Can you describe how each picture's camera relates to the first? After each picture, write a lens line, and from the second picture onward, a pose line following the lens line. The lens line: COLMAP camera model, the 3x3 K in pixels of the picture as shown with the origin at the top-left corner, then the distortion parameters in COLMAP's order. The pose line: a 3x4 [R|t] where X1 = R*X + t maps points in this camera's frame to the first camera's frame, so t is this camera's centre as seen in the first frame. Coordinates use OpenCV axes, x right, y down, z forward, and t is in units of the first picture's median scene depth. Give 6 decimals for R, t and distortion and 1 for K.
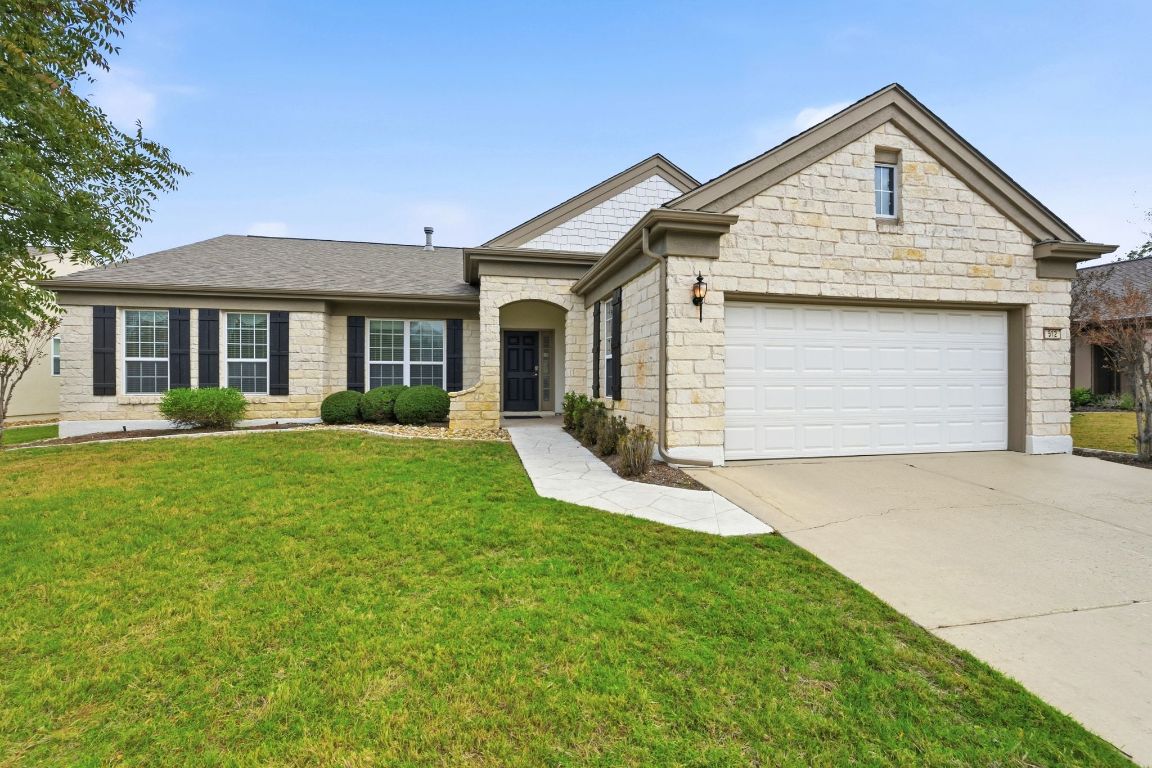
lens RADIAL K [[449.9, 0, 572.8], [0, 449.9, 388.2], [0, 0, 1]] dist [-0.003264, -0.000182]
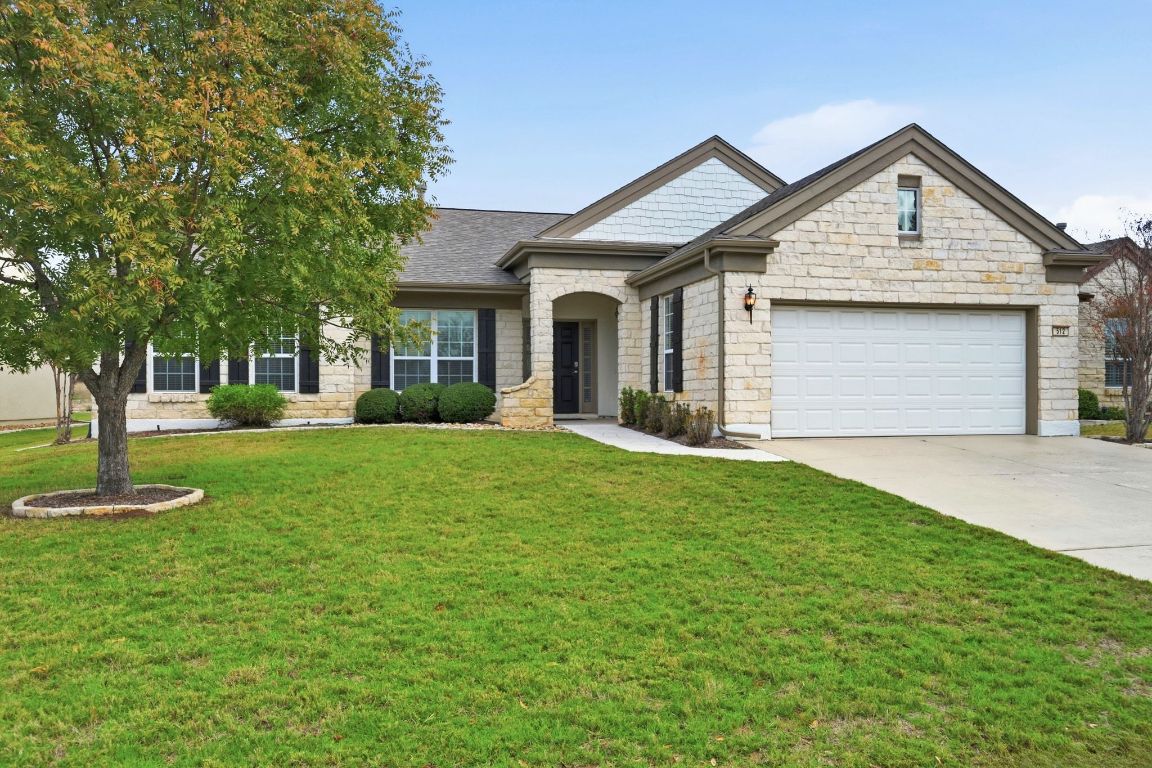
lens RADIAL K [[788.7, 0, 578.6], [0, 788.7, 402.3], [0, 0, 1]] dist [-0.009266, -0.002330]
pose [[0.999838, -0.002952, 0.017749, -0.190759], [0.002994, 0.999993, -0.002357, 0.059955], [-0.017742, 0.002410, 0.999840, -0.959371]]
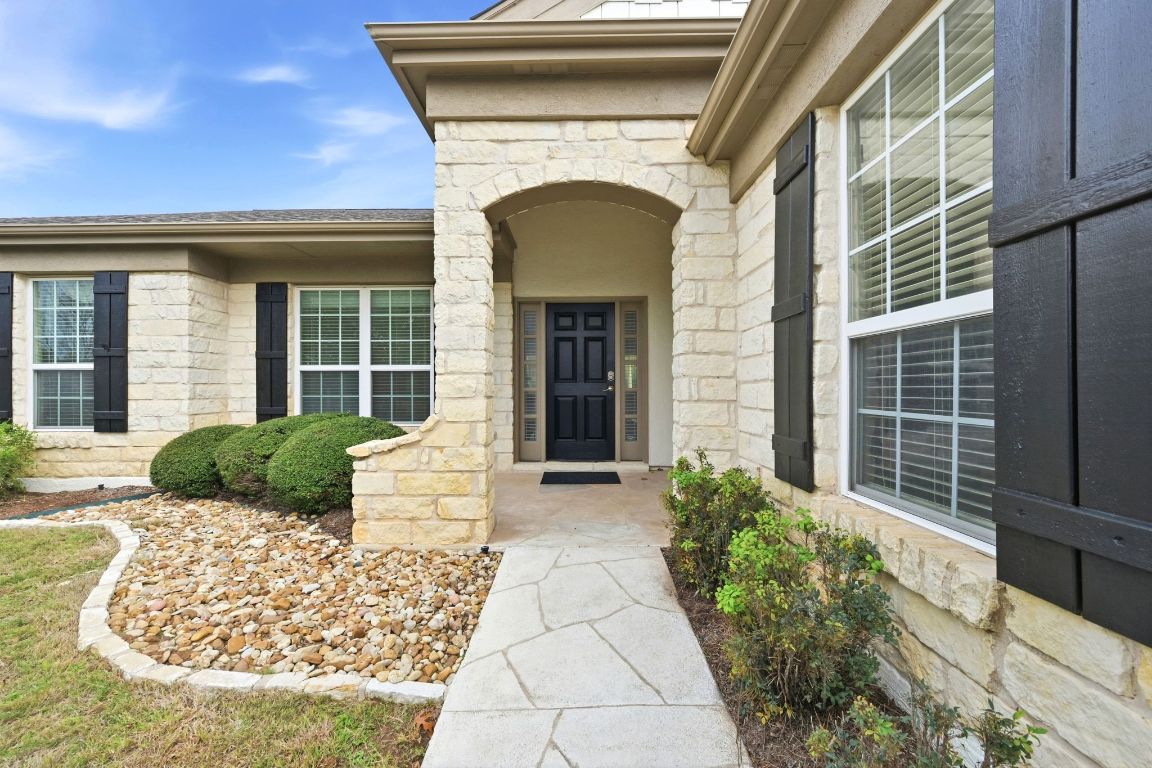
lens RADIAL K [[449.9, 0, 572.8], [0, 449.9, 388.2], [0, 0, 1]] dist [-0.003264, -0.000182]
pose [[0.976109, -0.003715, -0.217249, -0.024595], [0.000629, 0.999898, -0.014269, -0.042471], [0.217280, 0.013791, 0.976012, 0.915758]]
